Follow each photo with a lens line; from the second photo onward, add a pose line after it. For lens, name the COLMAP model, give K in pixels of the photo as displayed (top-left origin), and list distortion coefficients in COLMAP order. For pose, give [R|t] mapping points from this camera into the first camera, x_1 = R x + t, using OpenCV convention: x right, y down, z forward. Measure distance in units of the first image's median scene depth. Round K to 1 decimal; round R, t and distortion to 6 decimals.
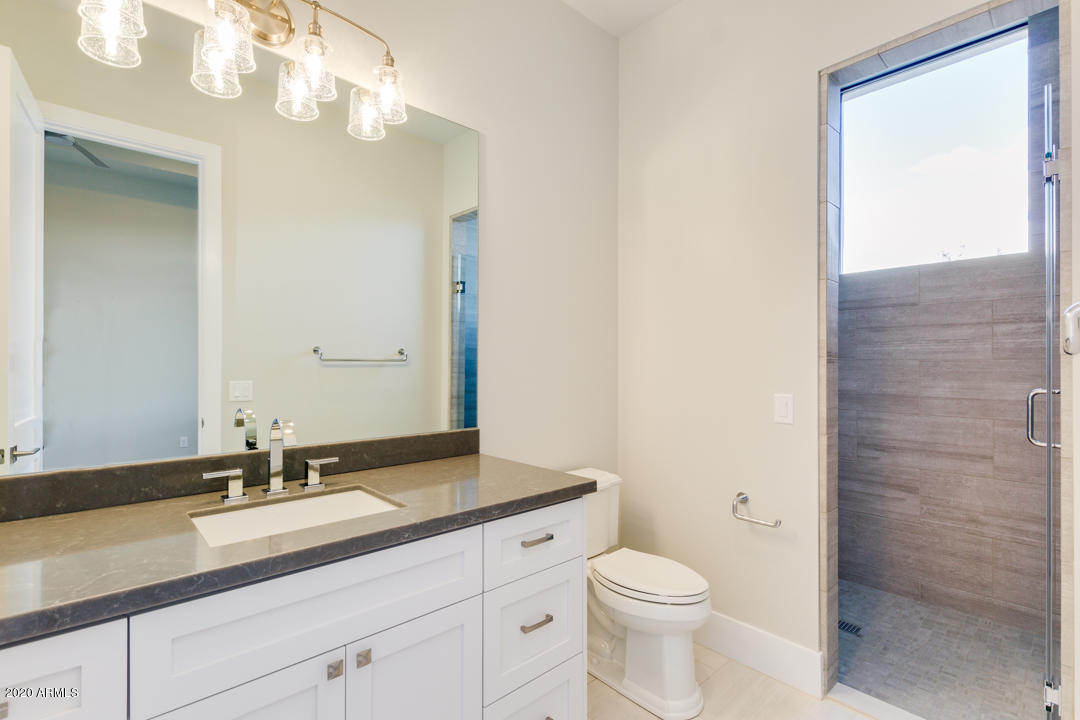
lens RADIAL K [[496.1, 0, 537.8], [0, 496.1, 358.7], [0, 0, 1]] dist [0.001679, -0.000087]
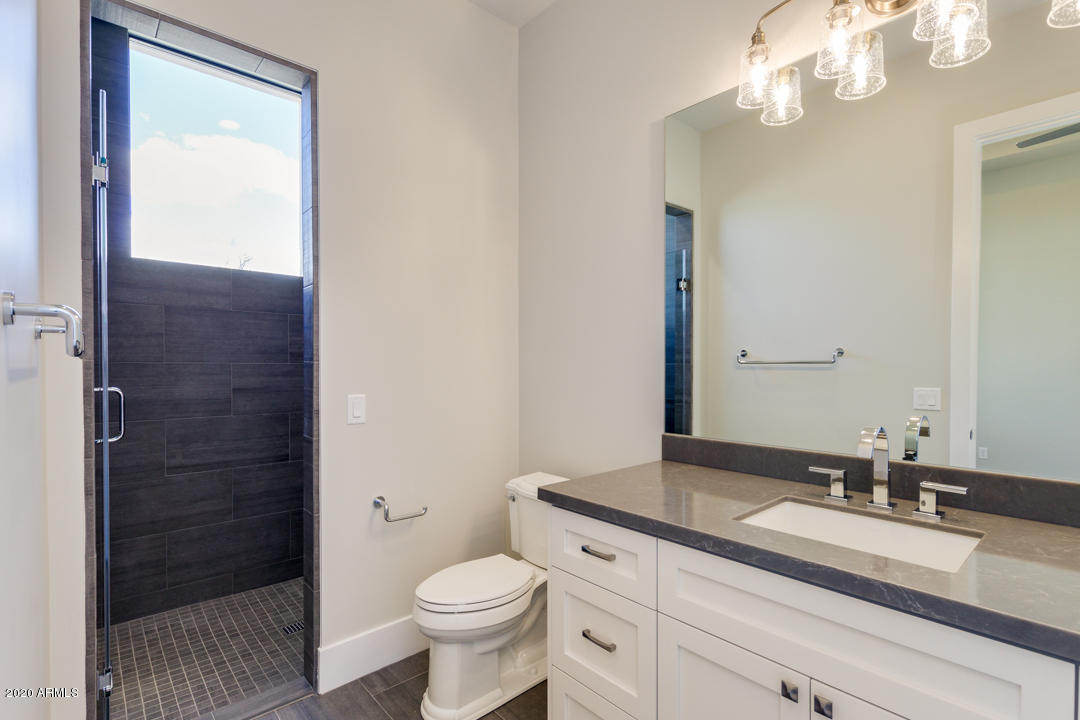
lens RADIAL K [[504.0, 0, 537.9], [0, 504.0, 369.0], [0, 0, 1]] dist [-0.000632, -0.000572]
pose [[-0.009128, 0.007376, -0.999931, 0.396034], [0.013503, 0.999883, 0.007253, 0.000395], [0.999867, -0.013436, -0.009227, 0.368348]]
